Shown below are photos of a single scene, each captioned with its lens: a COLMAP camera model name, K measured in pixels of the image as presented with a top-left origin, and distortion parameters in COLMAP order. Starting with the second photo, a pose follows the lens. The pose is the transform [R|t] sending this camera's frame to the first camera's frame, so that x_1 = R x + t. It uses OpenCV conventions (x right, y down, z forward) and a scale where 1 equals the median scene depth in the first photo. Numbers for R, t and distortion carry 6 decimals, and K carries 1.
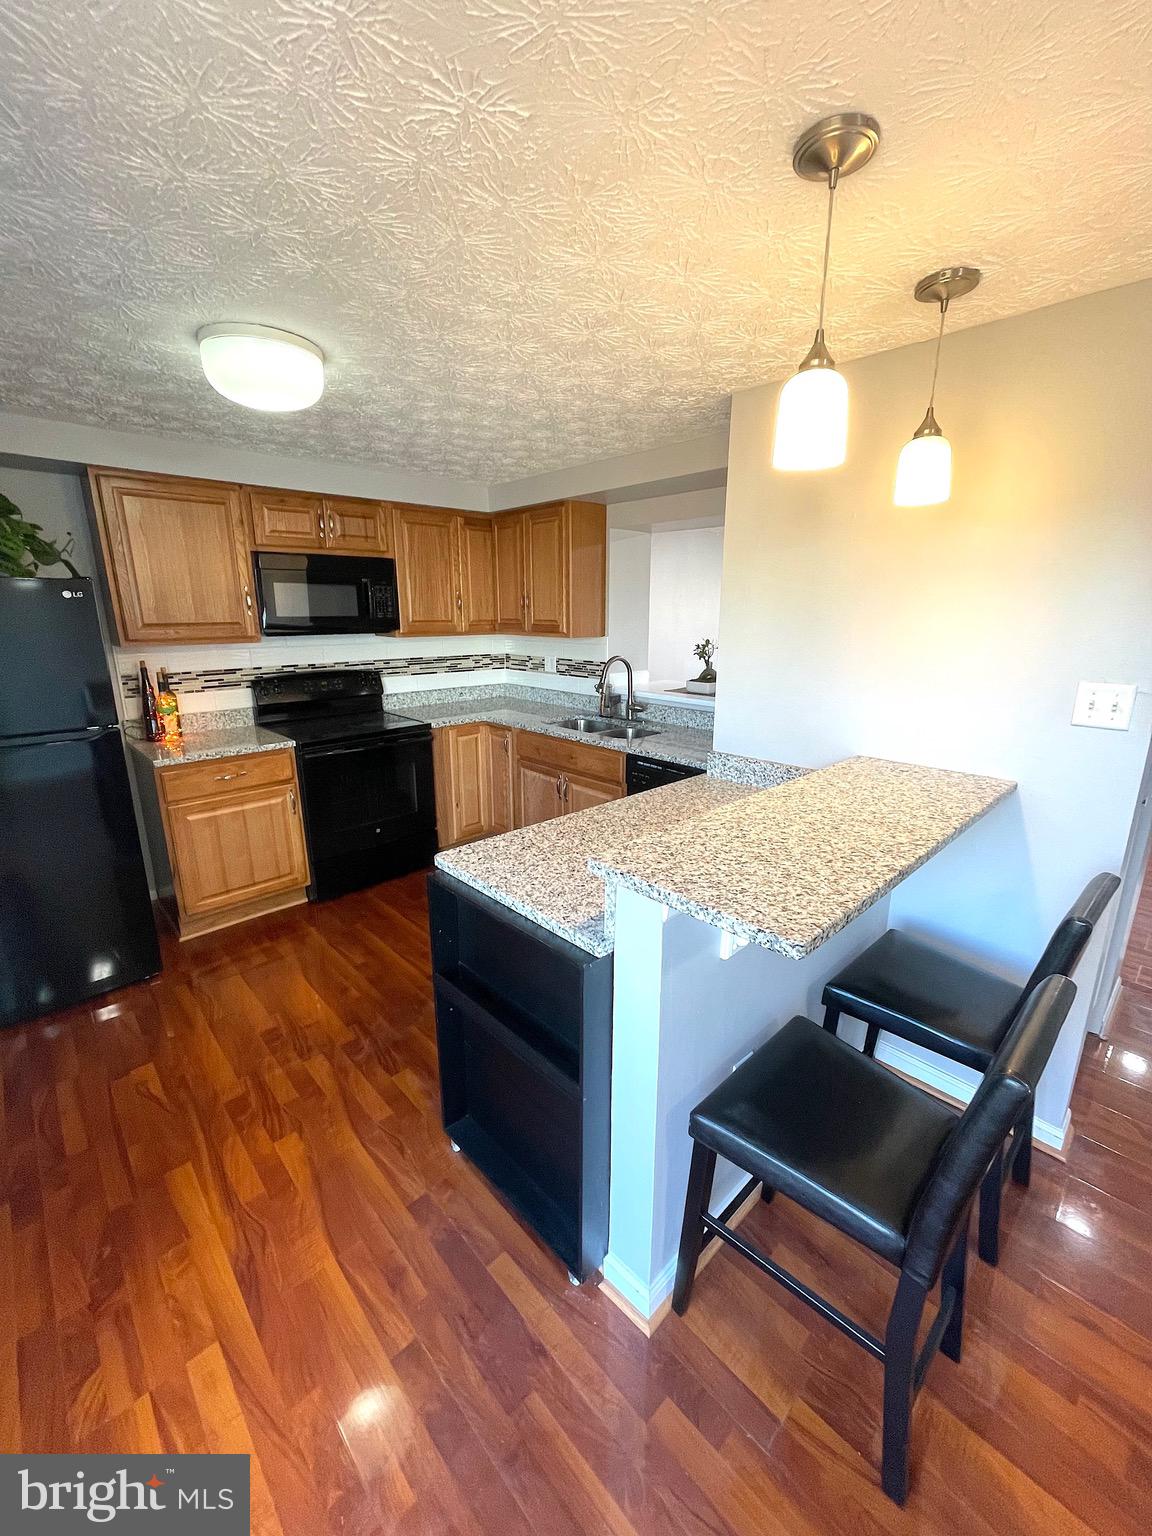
lens RADIAL K [[616.6, 0, 579.0], [0, 616.6, 767.4], [0, 0, 1]] dist [-0.008634, 0.001625]
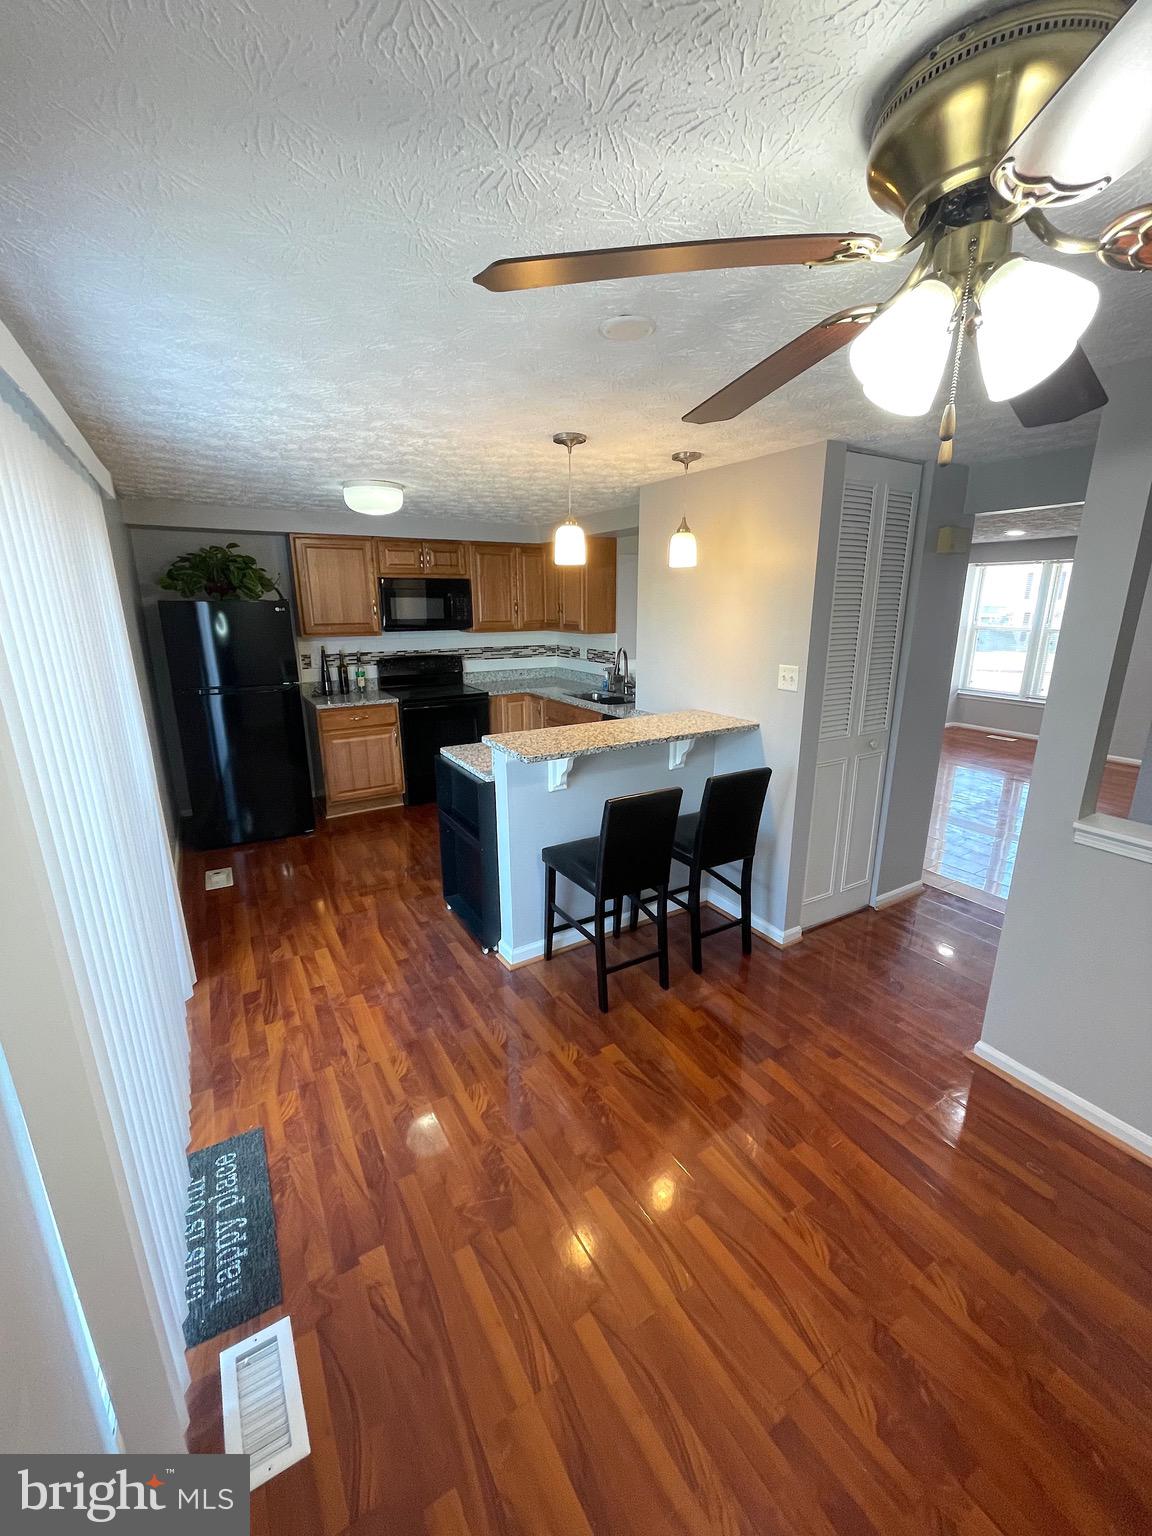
lens RADIAL K [[616.6, 0, 579.9], [0, 616.6, 768.6], [0, 0, 1]] dist [-0.008634, 0.001625]
pose [[0.976782, 0.054305, -0.207240, 0.325118], [-0.051162, 0.998480, 0.020496, 0.078304], [0.208038, -0.009417, 0.978075, -0.439417]]
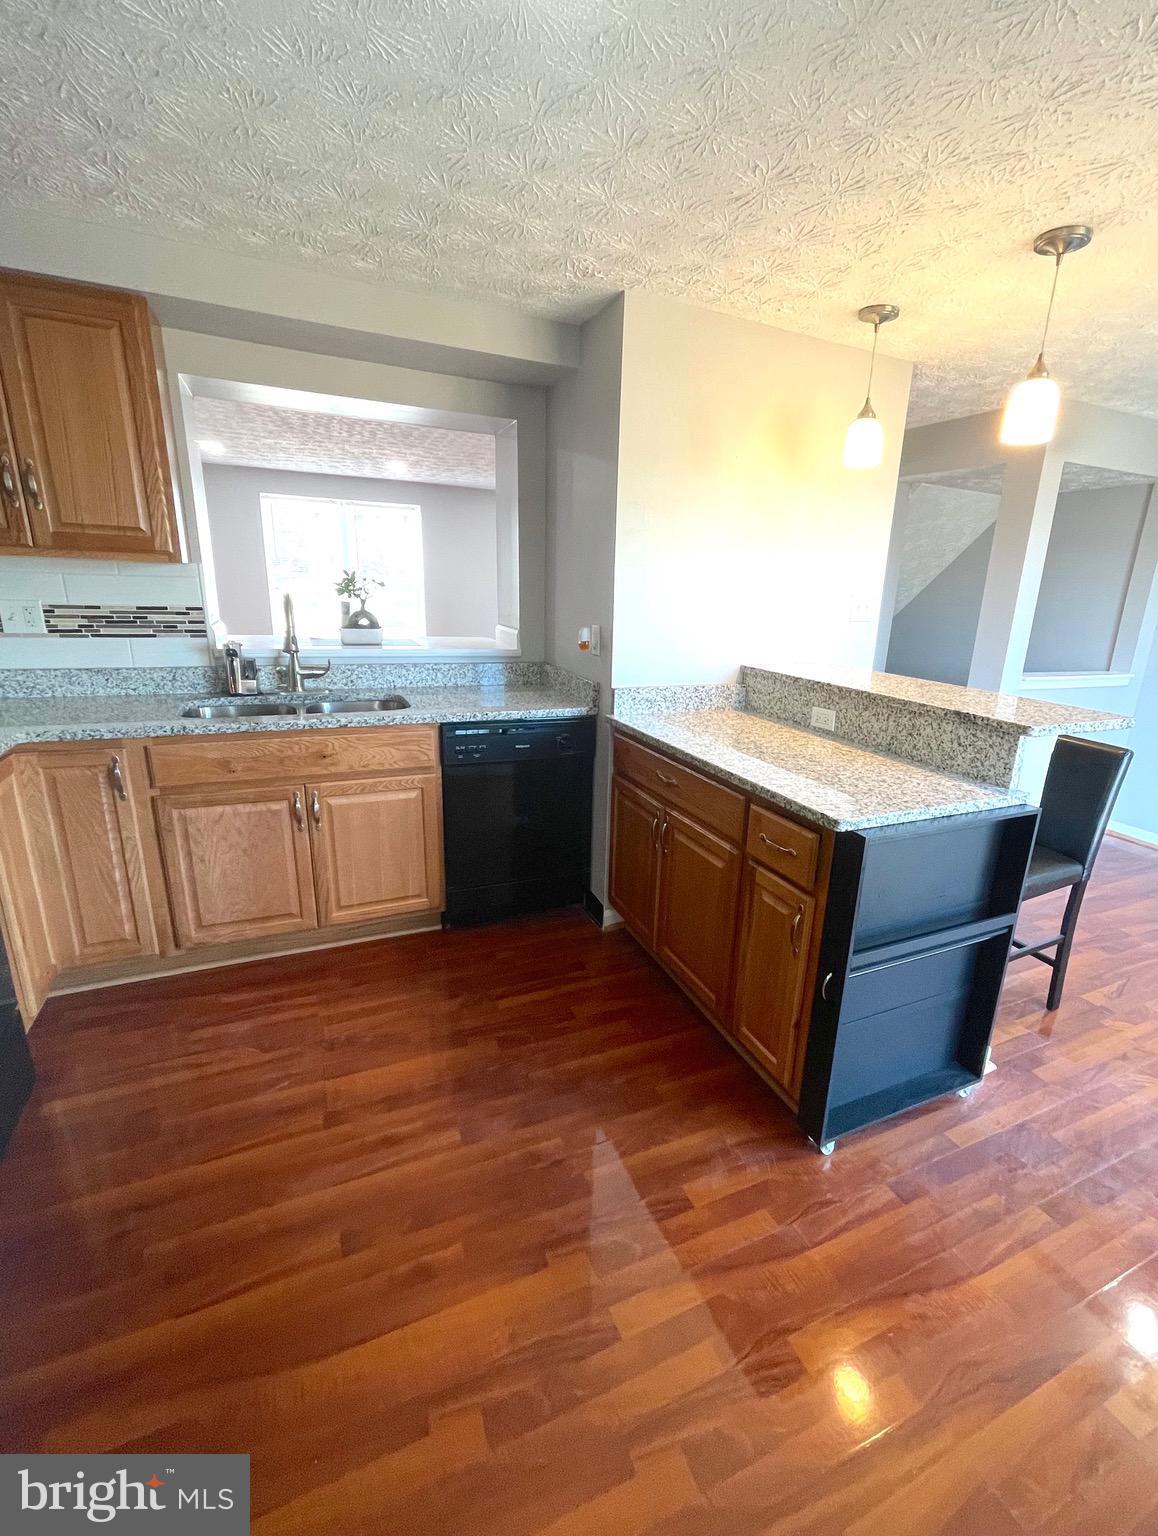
lens RADIAL K [[689.5, 0, 627.6], [0, 689.5, 787.4], [0, 0, 1]] dist [-0.001271, 0.000099]
pose [[0.294986, -0.261680, 0.918970, -0.608125], [0.197983, 0.957635, 0.209138, -0.076239], [-0.934765, 0.120247, 0.334297, 0.510966]]
